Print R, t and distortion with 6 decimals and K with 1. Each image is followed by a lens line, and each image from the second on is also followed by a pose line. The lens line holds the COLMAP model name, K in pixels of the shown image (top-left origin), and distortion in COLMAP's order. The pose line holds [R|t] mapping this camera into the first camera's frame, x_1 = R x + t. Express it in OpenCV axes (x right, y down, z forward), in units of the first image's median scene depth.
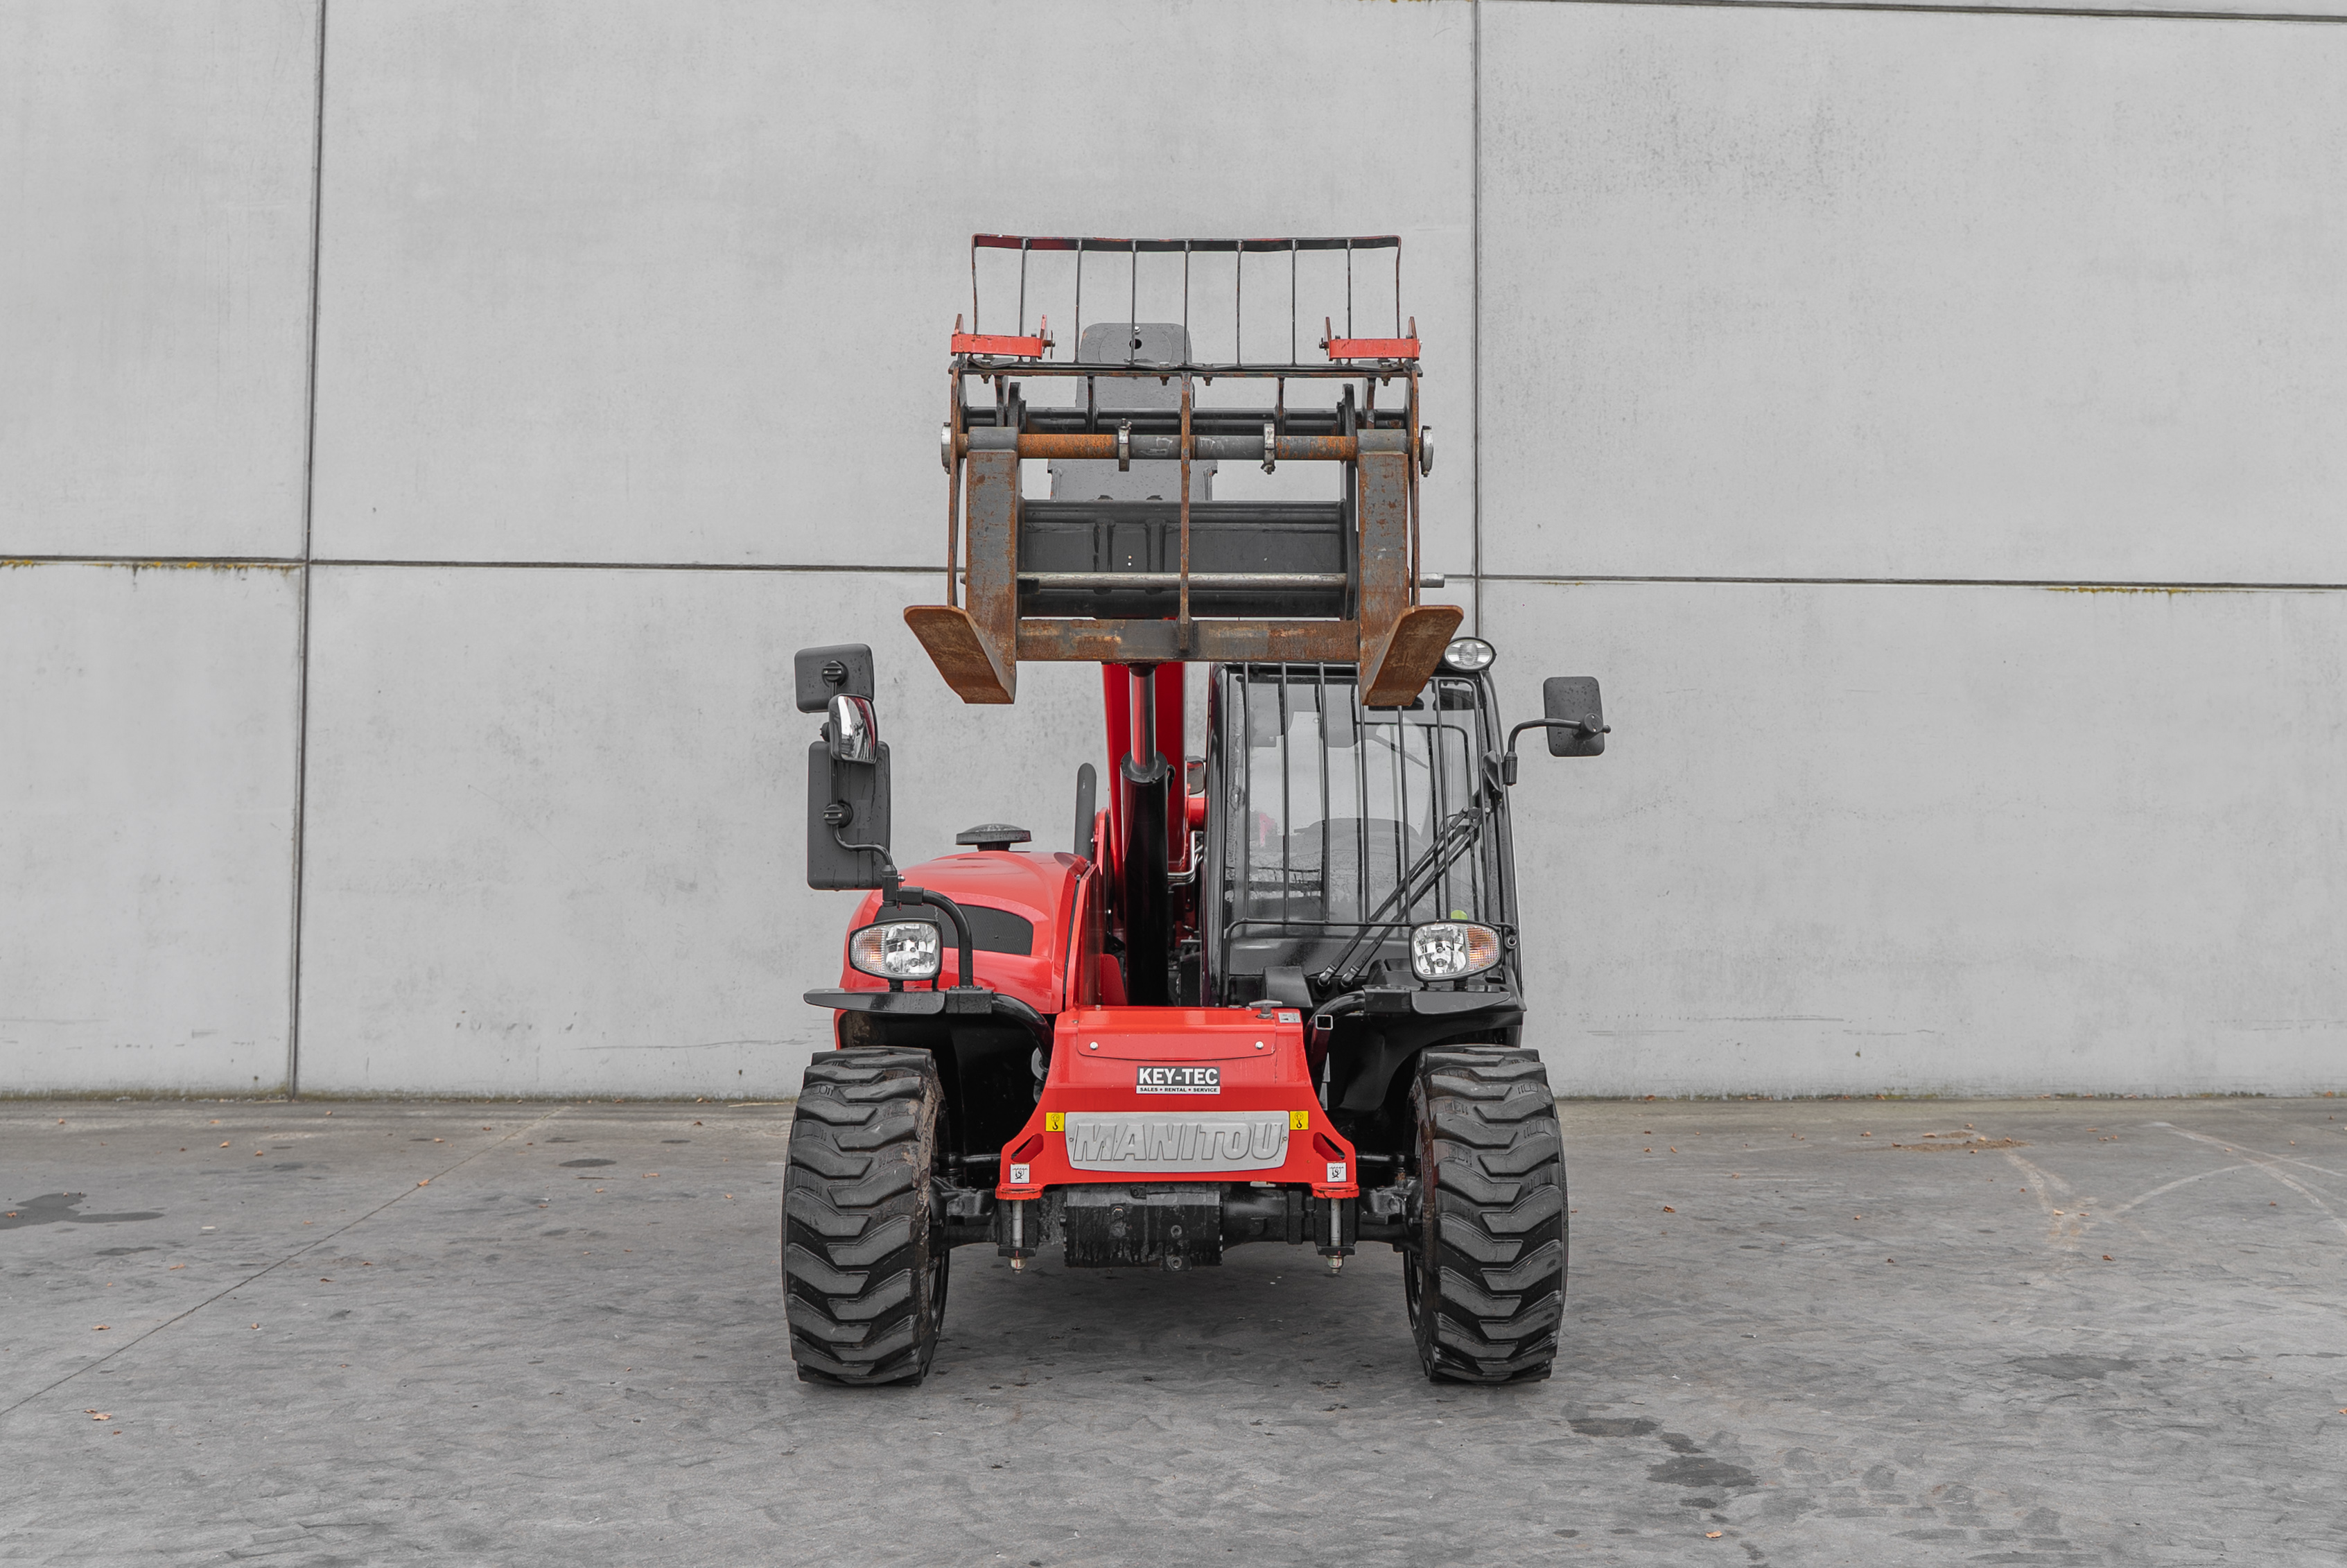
lens RADIAL K [[2351.4, 0, 1241.1], [0, 2351.4, 726.1], [0, 0, 1]] dist [-0.006327, 0.004884]
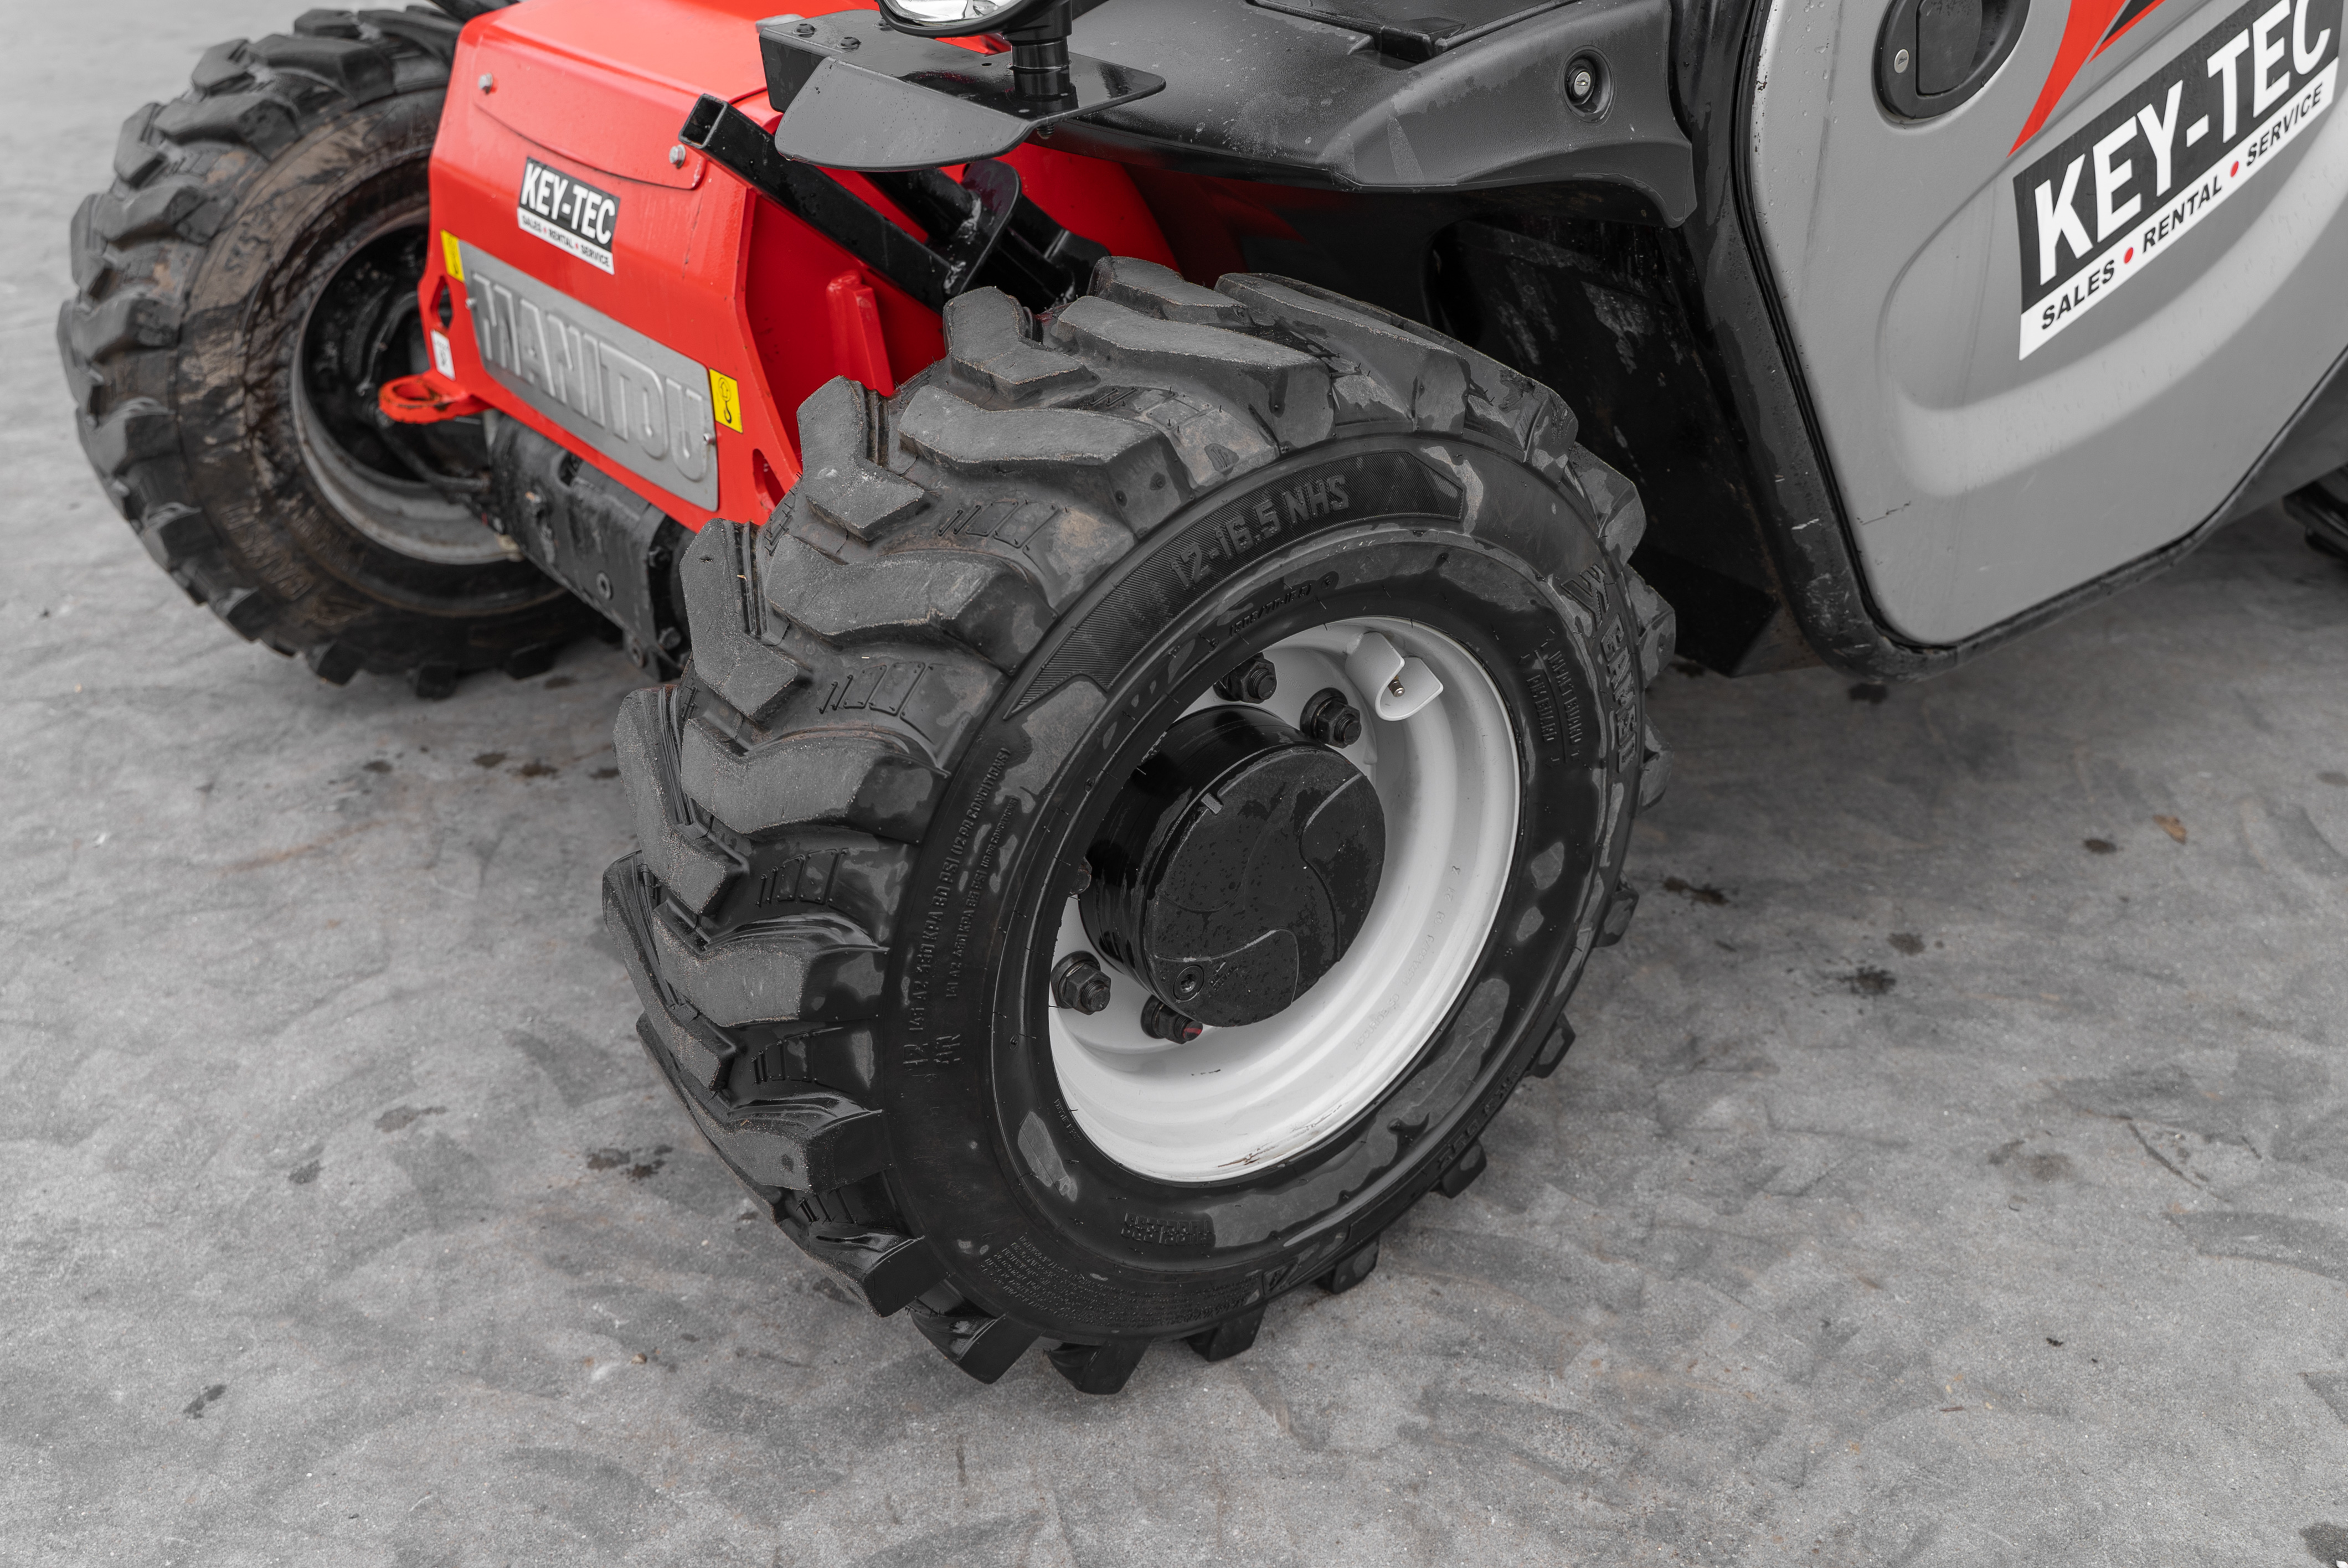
lens RADIAL K [[2180.4, 0, 1164.7], [0, 2180.4, 787.9], [0, 0, 1]] dist [-0.006529, -0.003227]
pose [[0.590885, 0.383789, -0.709621, 0.307309], [0.043010, 0.863361, 0.502751, 0.060209], [0.805609, -0.327589, 0.493640, 0.876873]]
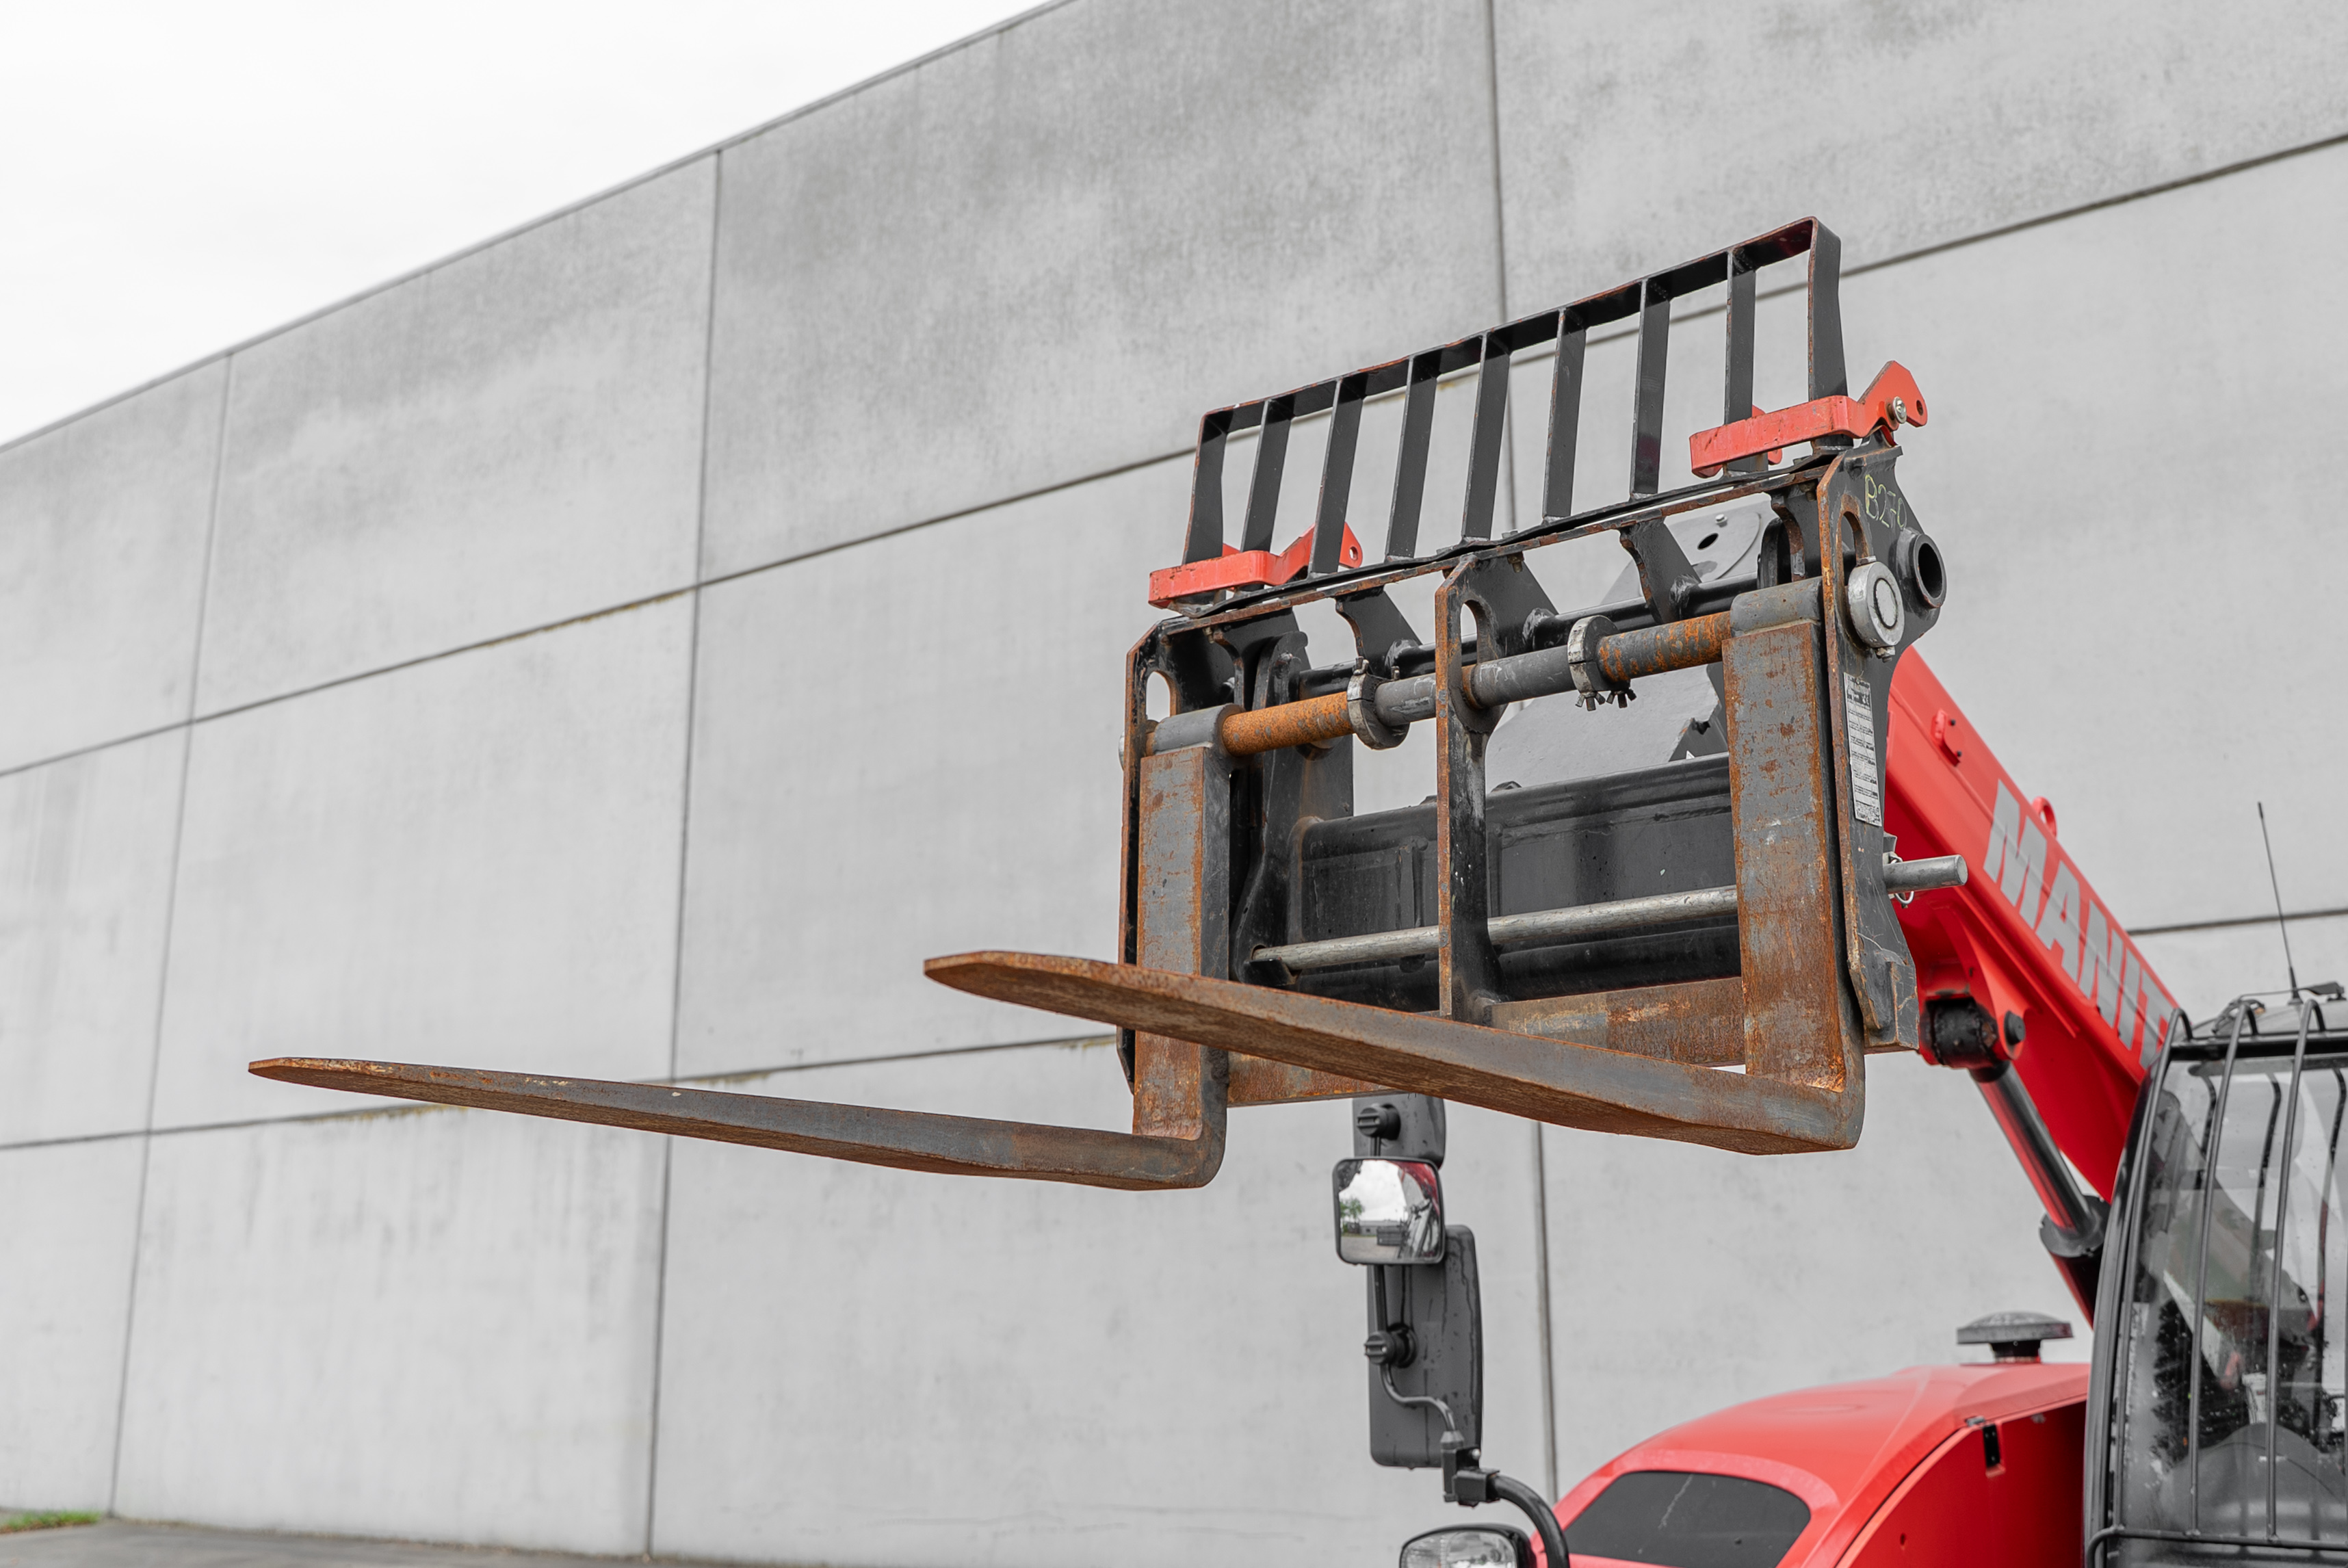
lens RADIAL K [[2360.4, 0, 1353.8], [0, 2360.4, 652.3], [0, 0, 1]] dist [-0.006056, -0.009658]
pose [[0.779418, -0.183105, -0.599150, 0.243073], [0.061270, 0.974031, -0.217967, -0.007383], [0.623501, 0.133177, 0.770396, 0.475863]]
